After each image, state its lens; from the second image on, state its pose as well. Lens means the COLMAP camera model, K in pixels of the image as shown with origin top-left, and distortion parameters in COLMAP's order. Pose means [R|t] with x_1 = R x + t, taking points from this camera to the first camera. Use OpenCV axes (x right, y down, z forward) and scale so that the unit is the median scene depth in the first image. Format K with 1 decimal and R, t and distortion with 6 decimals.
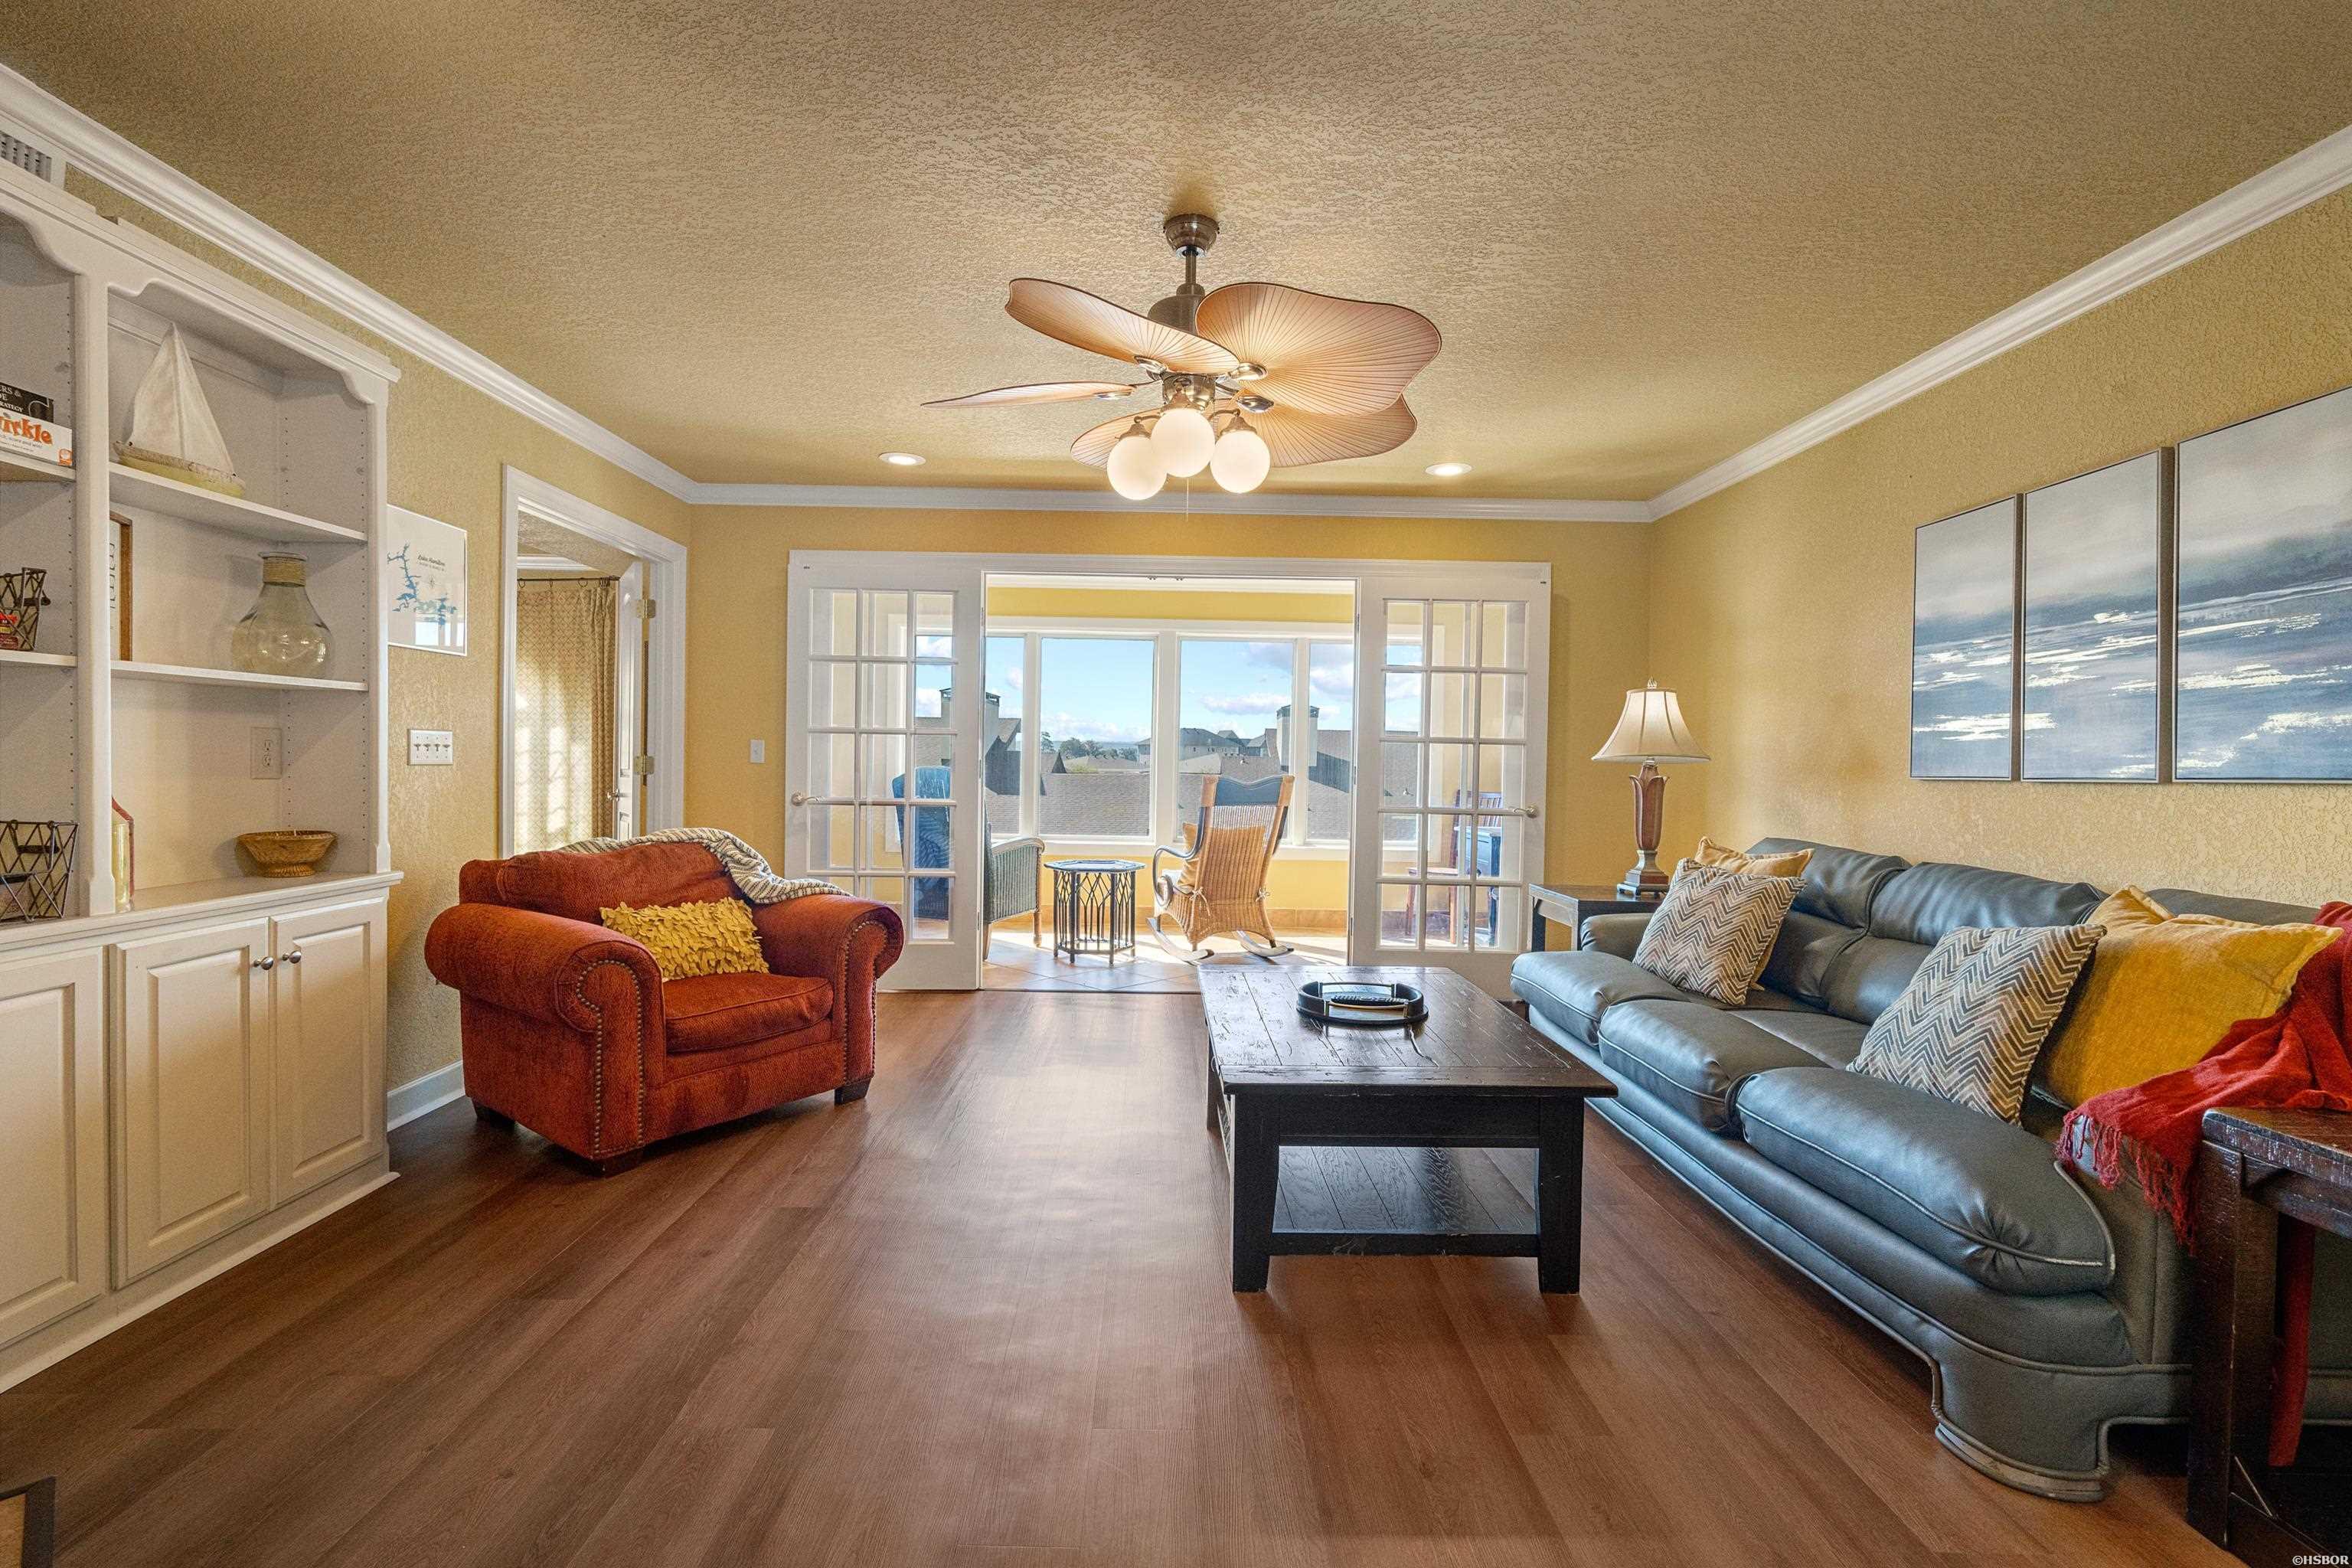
lens RADIAL K [[1072.0, 0, 1161.2], [0, 1072.0, 786.2], [0, 0, 1]] dist [-0.003648, 0.001729]
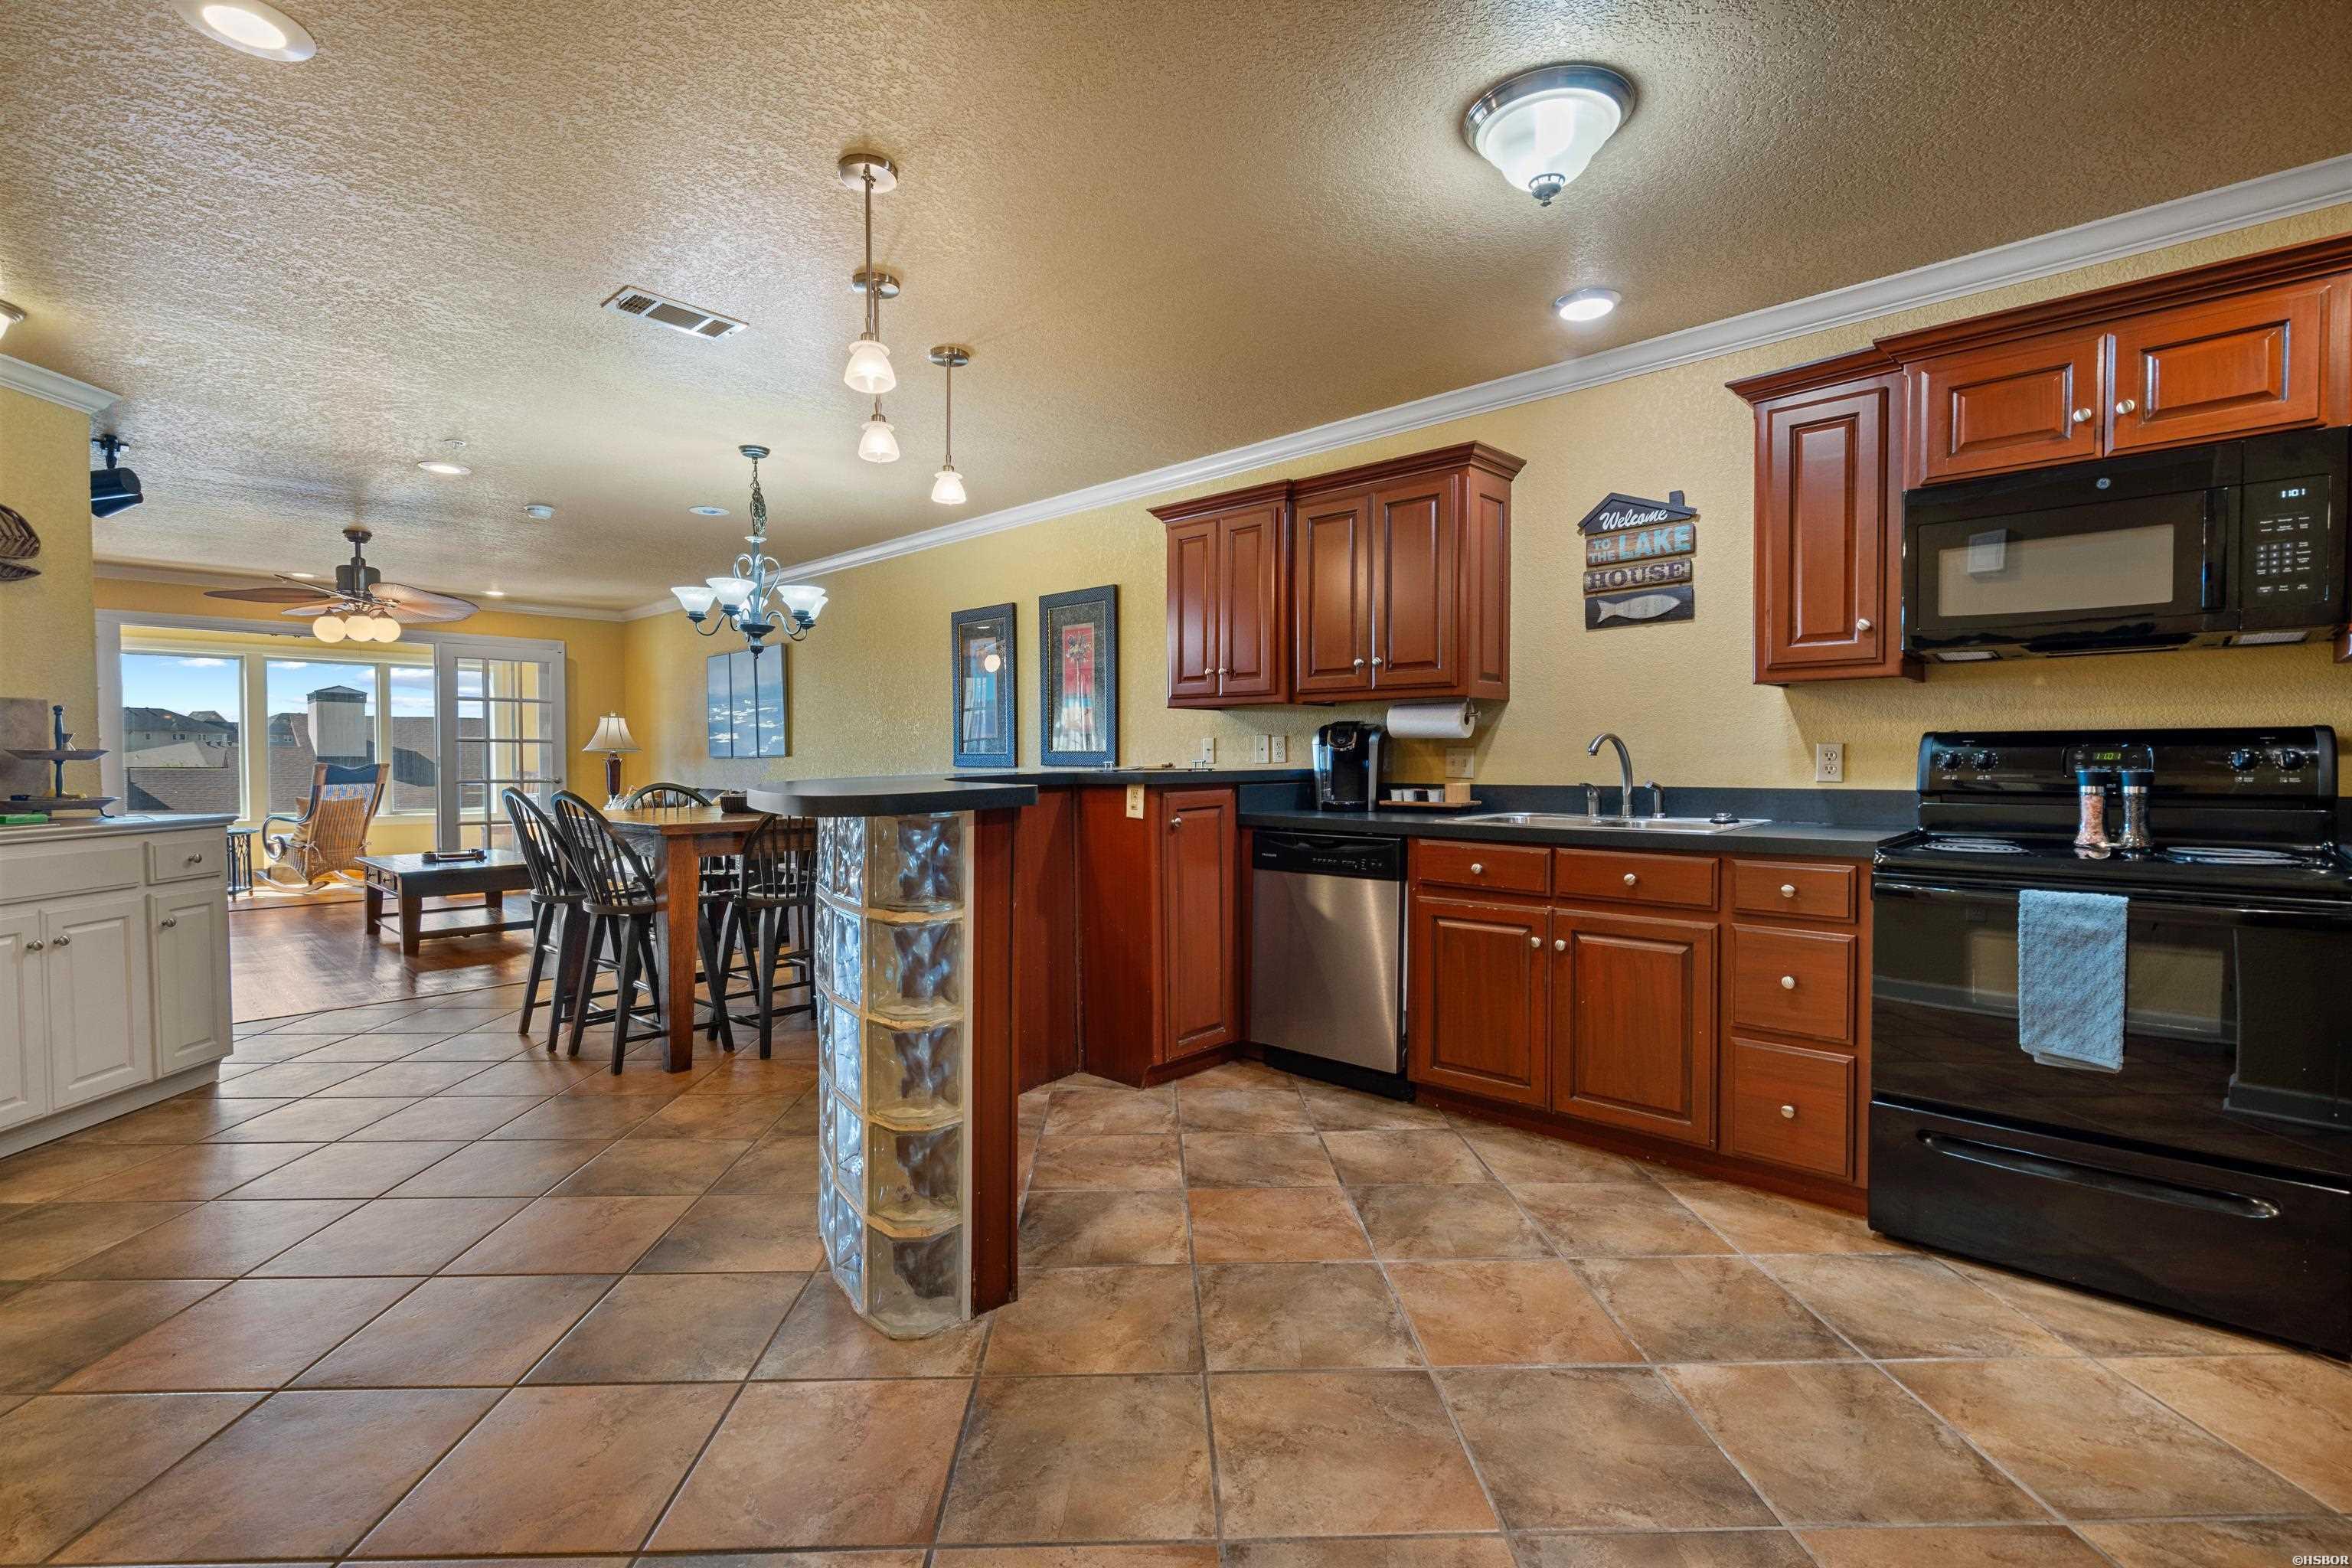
lens RADIAL K [[1072.0, 0, 1178.7], [0, 1072.0, 777.1], [0, 0, 1]] dist [-0.003648, 0.001729]
pose [[0.697729, -0.033451, 0.715580, -0.354104], [0.028983, 0.999409, 0.018460, 0.027109], [-0.715775, 0.007860, 0.698287, -1.674980]]
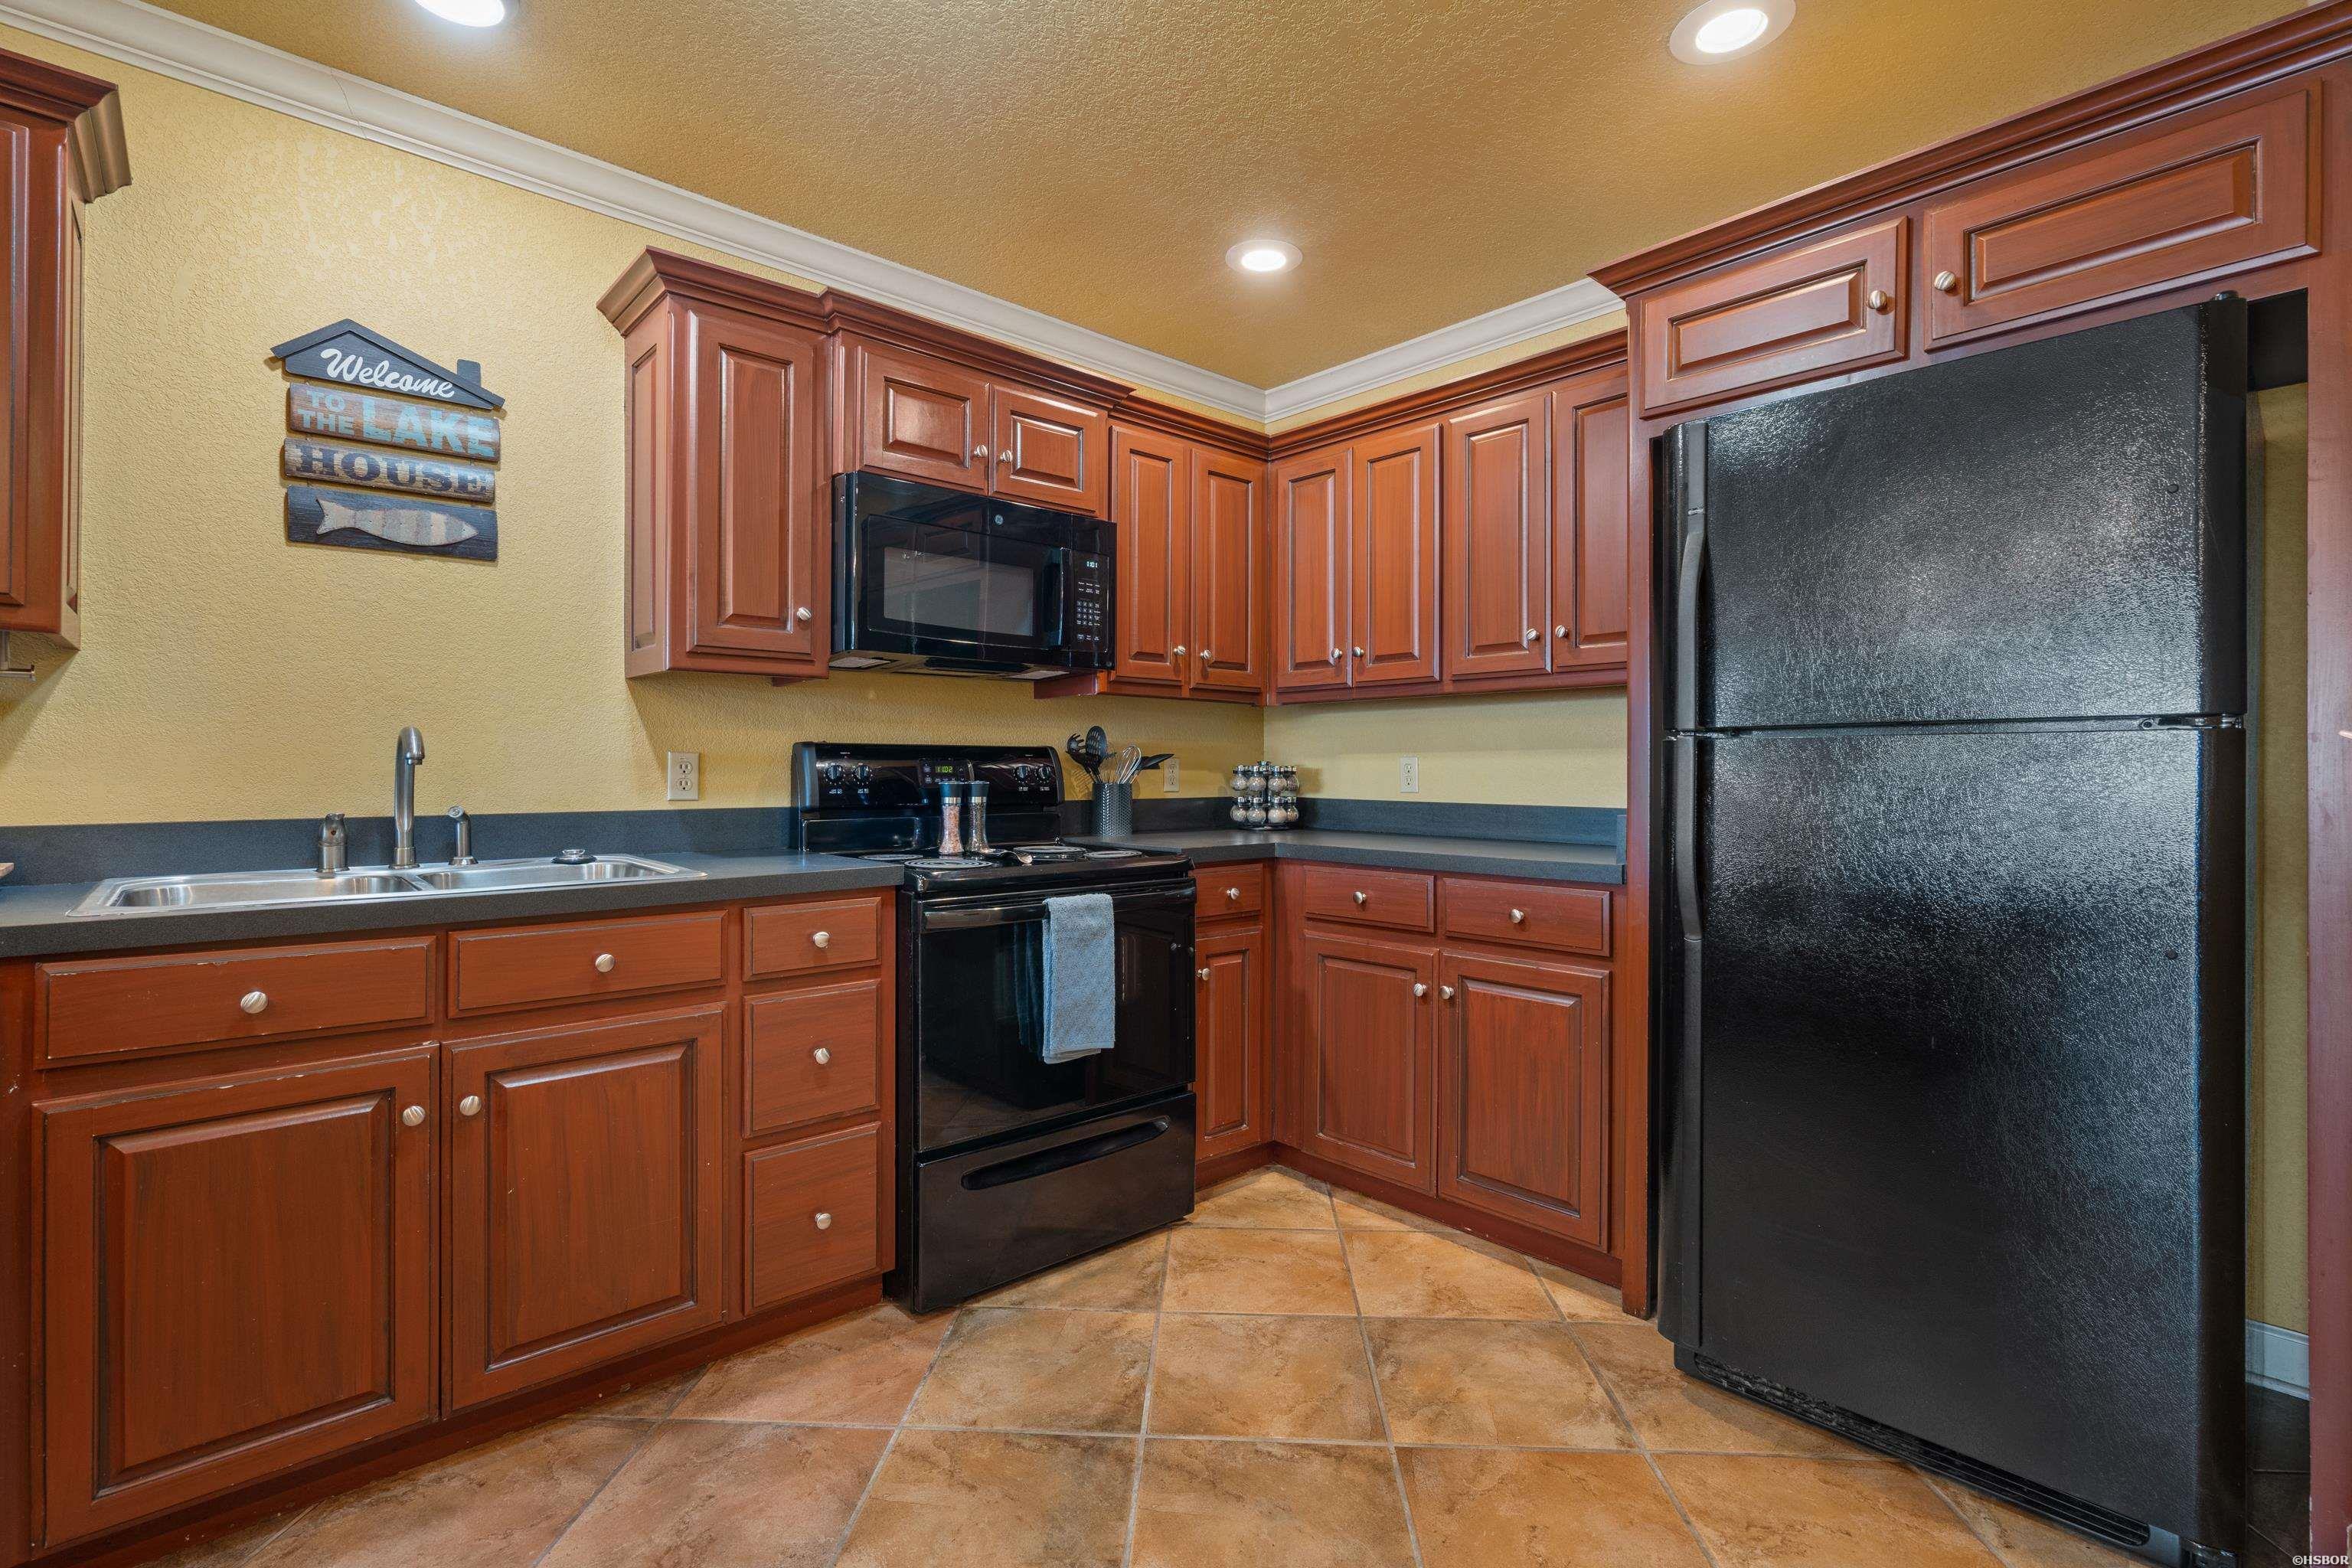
lens RADIAL K [[1072.0, 0, 1170.5], [0, 1072.0, 768.8], [0, 0, 1]] dist [-0.003648, 0.001729]
pose [[-0.659413, -0.017852, 0.751569, -0.053846], [0.000834, 0.999700, 0.024478, 0.024706], [-0.751781, 0.016768, -0.659200, -1.150165]]
